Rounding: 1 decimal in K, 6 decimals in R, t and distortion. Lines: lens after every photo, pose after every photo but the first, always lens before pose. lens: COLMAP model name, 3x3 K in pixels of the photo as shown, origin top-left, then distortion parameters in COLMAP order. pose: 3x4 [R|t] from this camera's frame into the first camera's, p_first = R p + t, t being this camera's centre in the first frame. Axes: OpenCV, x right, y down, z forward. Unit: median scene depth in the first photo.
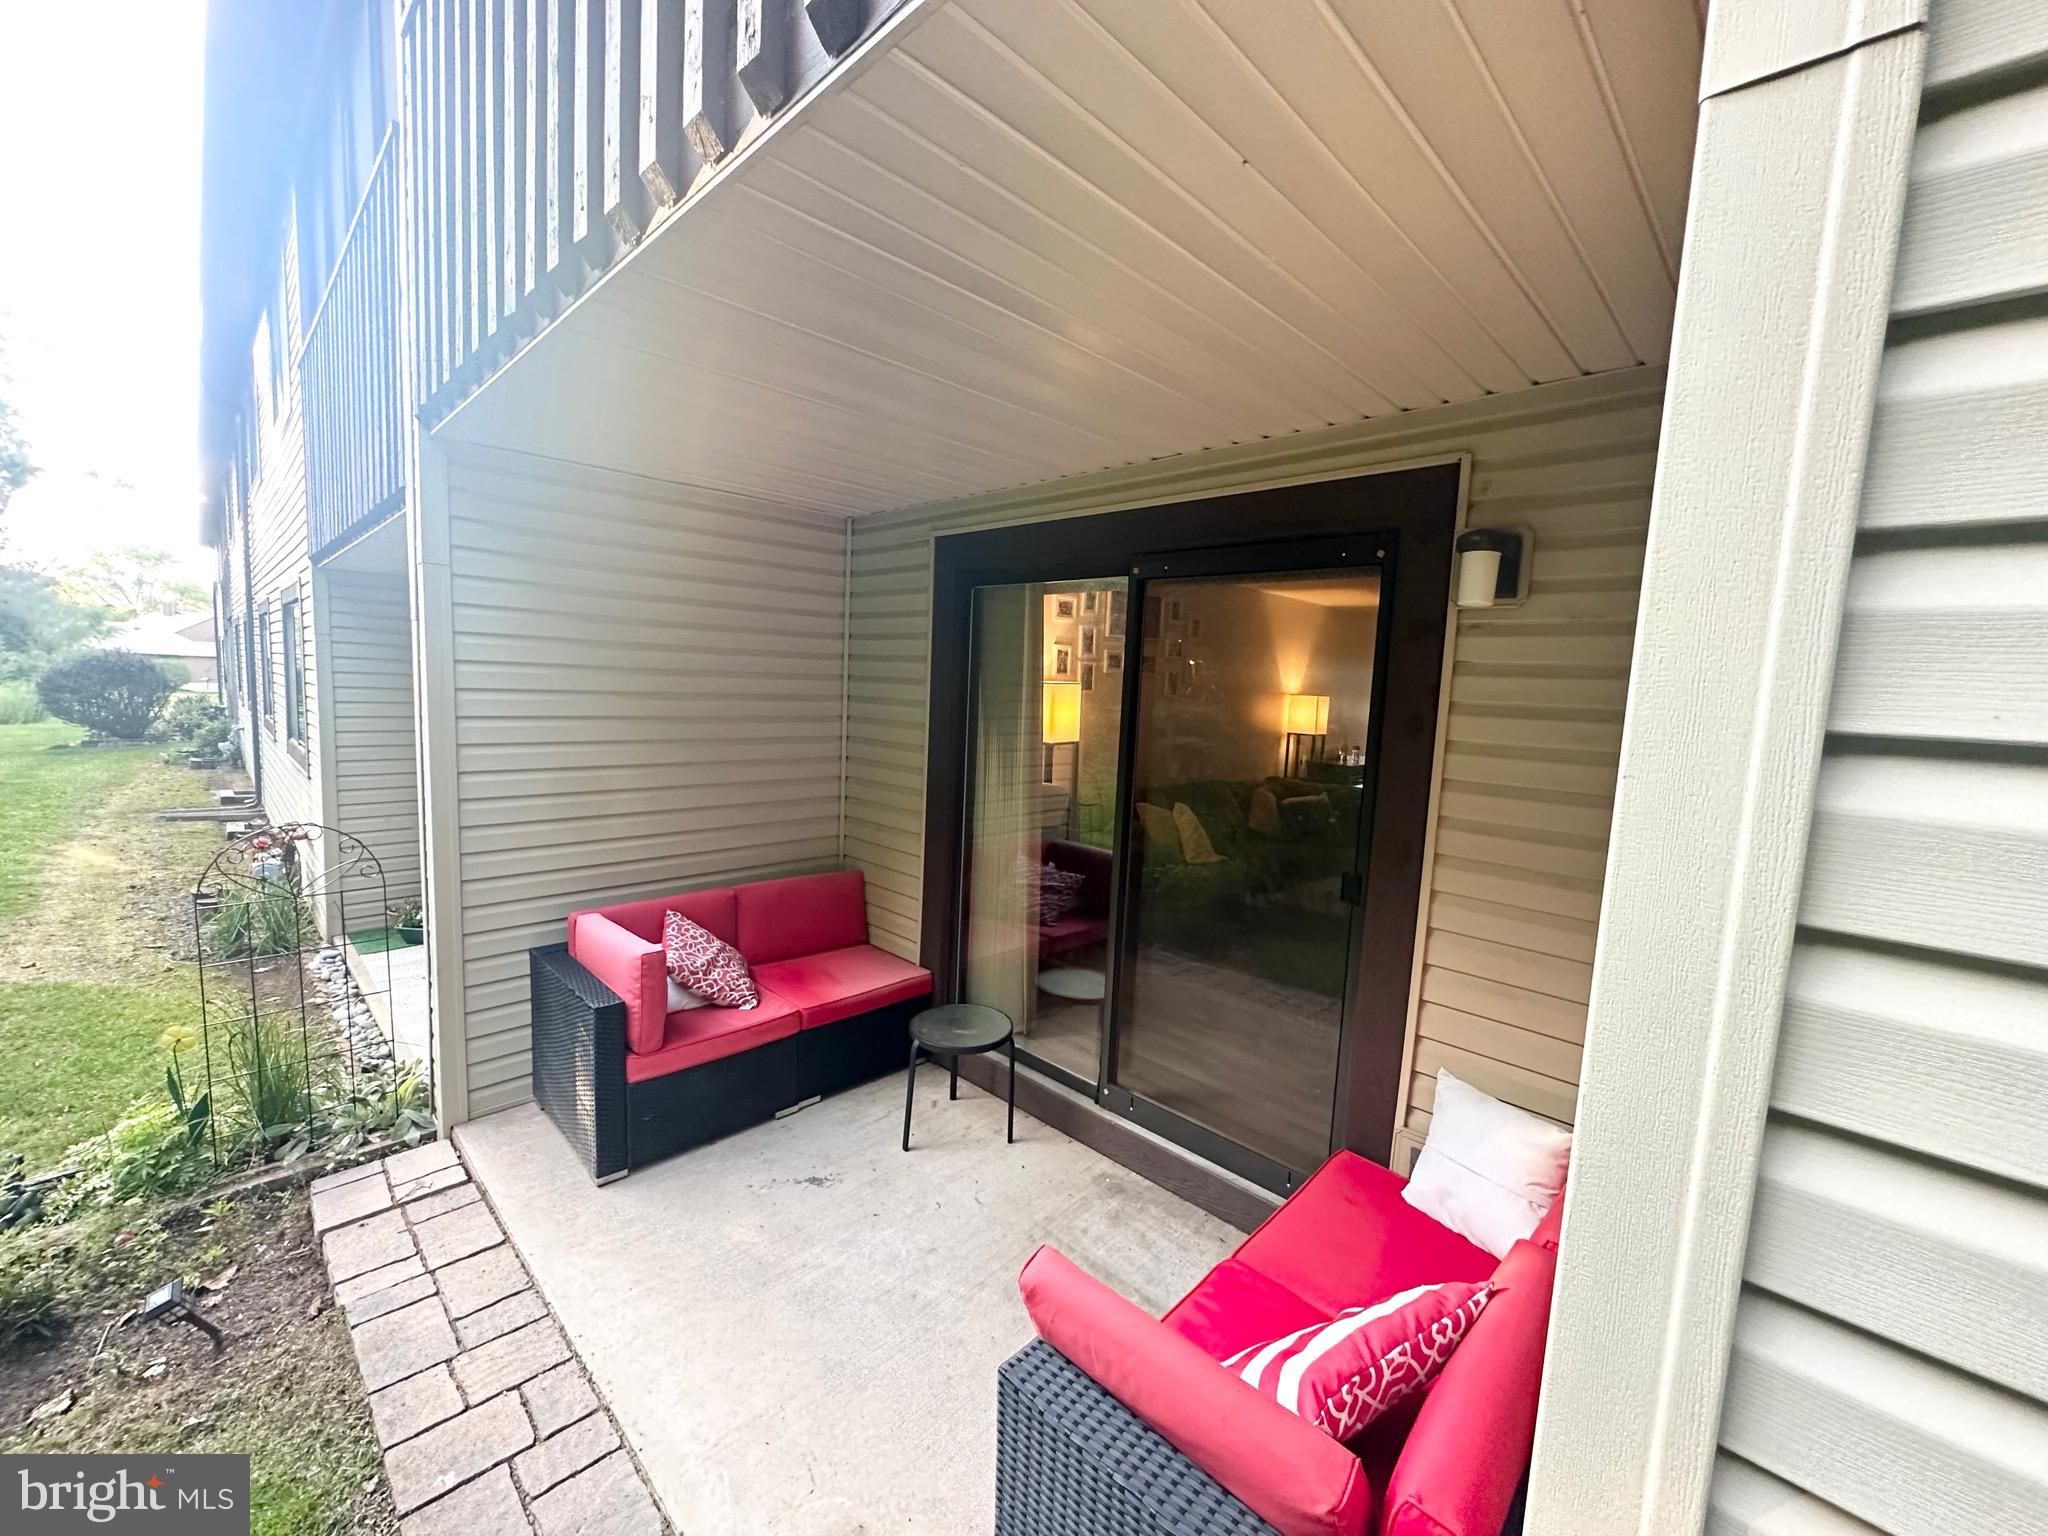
lens RADIAL K [[813.5, 0, 1019.7], [0, 813.5, 765.0], [0, 0, 1]] dist [-0.002268, -0.000008]
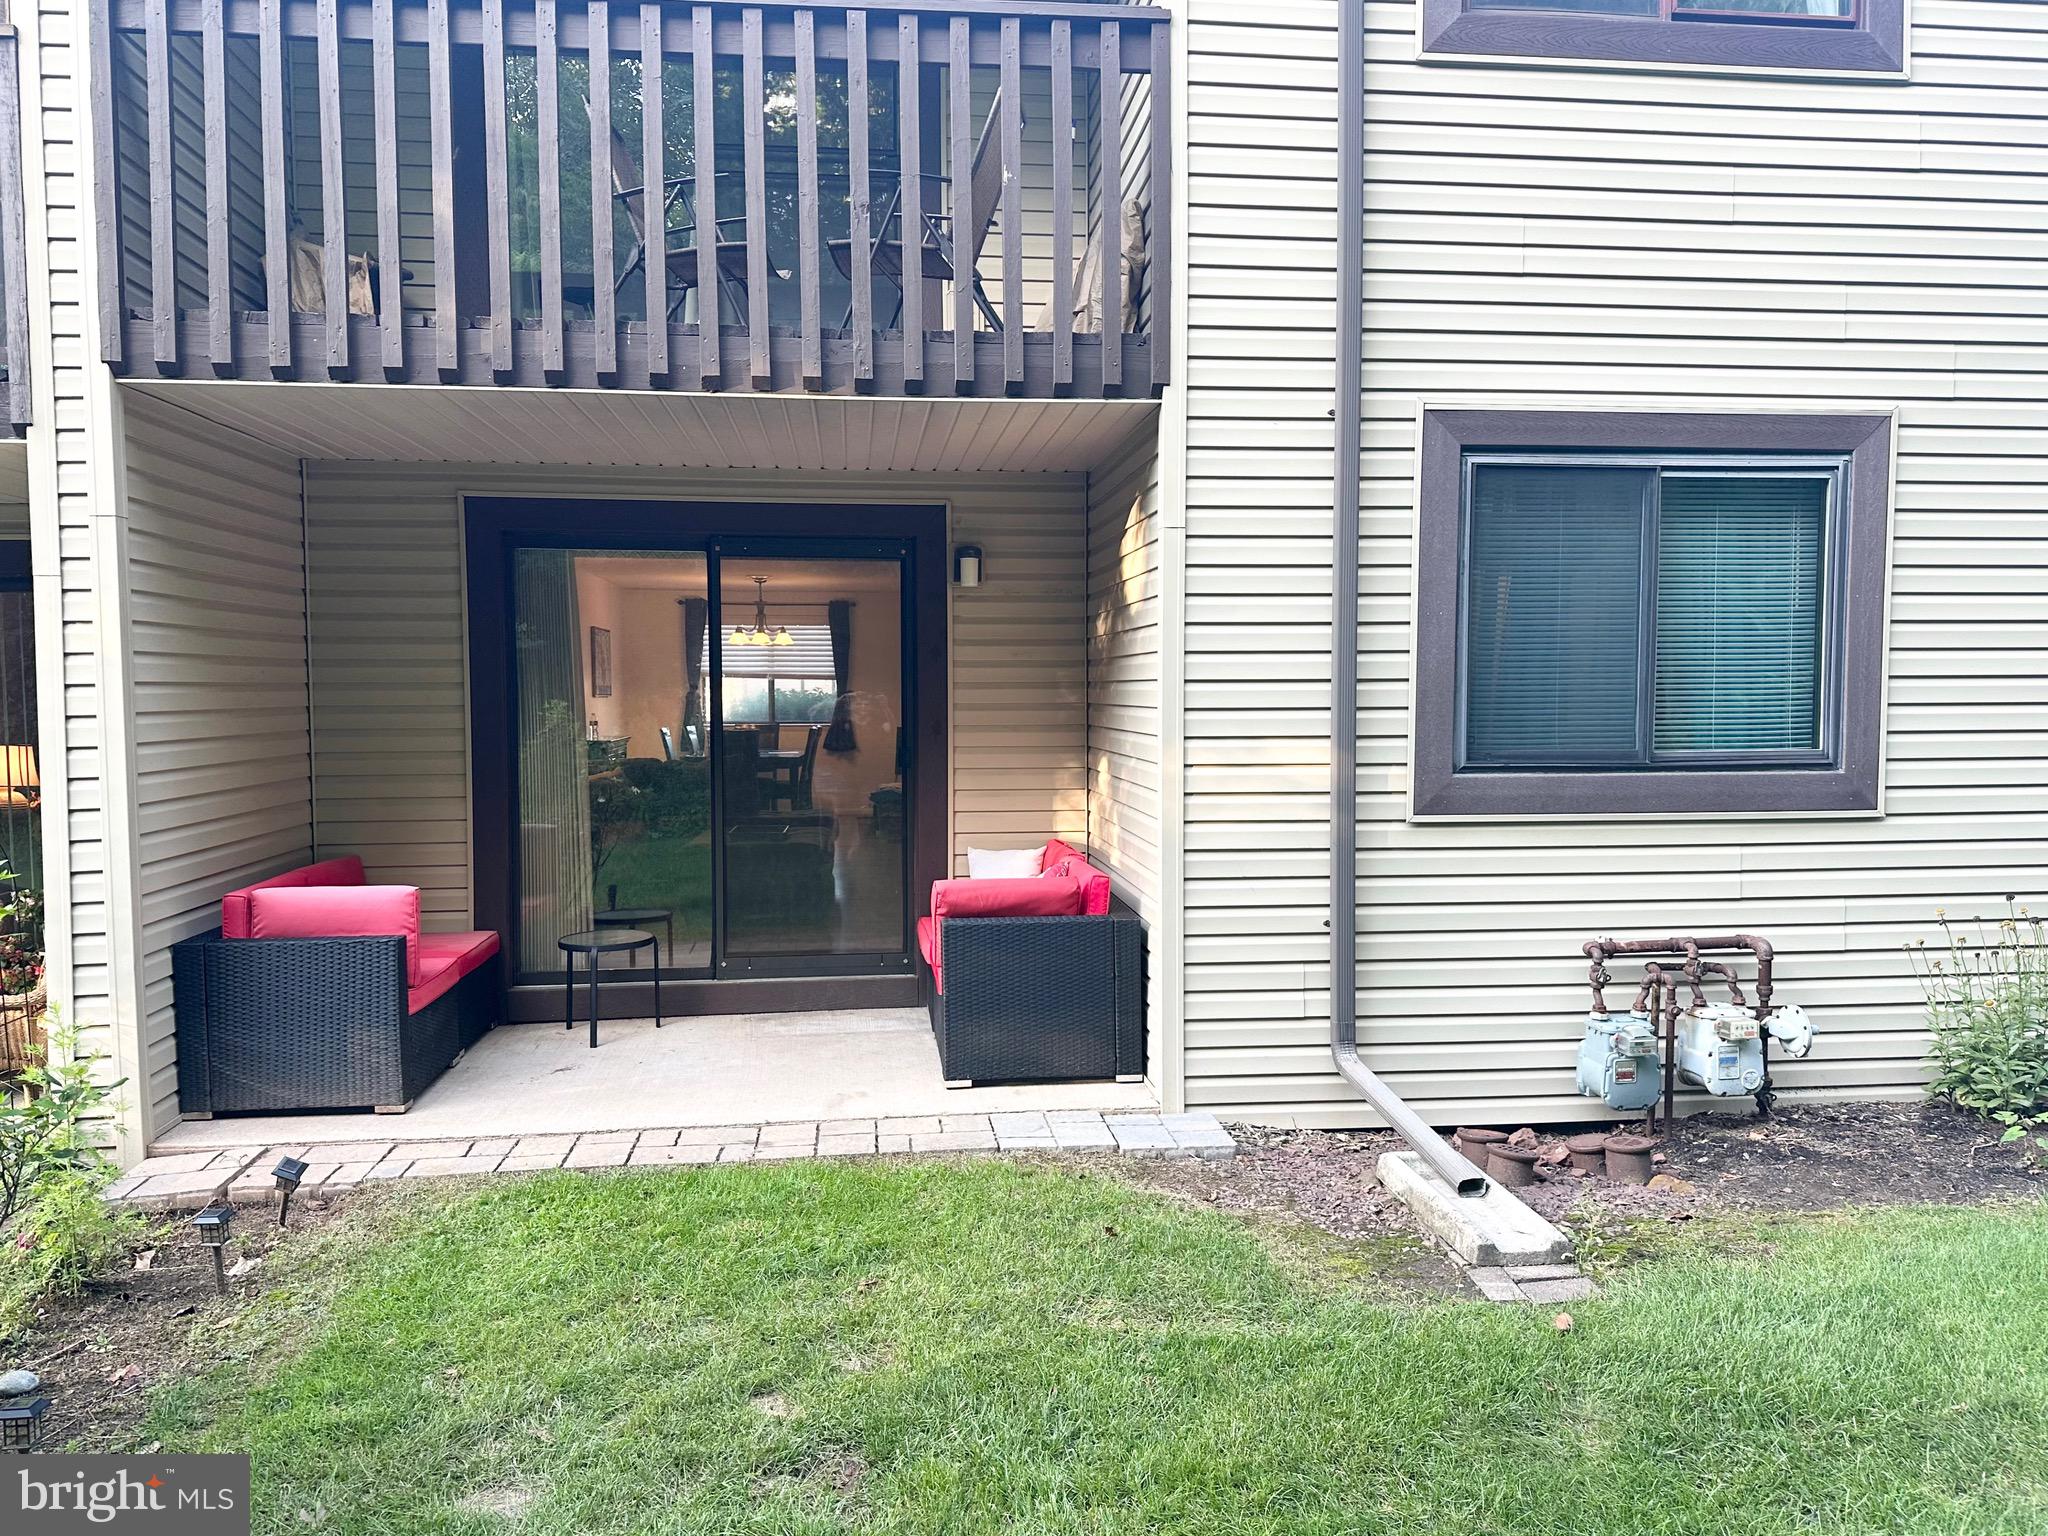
lens RADIAL K [[1470.0, 0, 1020.3], [0, 1470.0, 772.0], [0, 0, 1]] dist [0.000518, -0.001481]
pose [[0.627845, -0.086593, 0.773507, -1.398609], [0.106909, 0.993967, 0.024496, 0.109720], [-0.770961, 0.067315, 0.633314, -0.832092]]
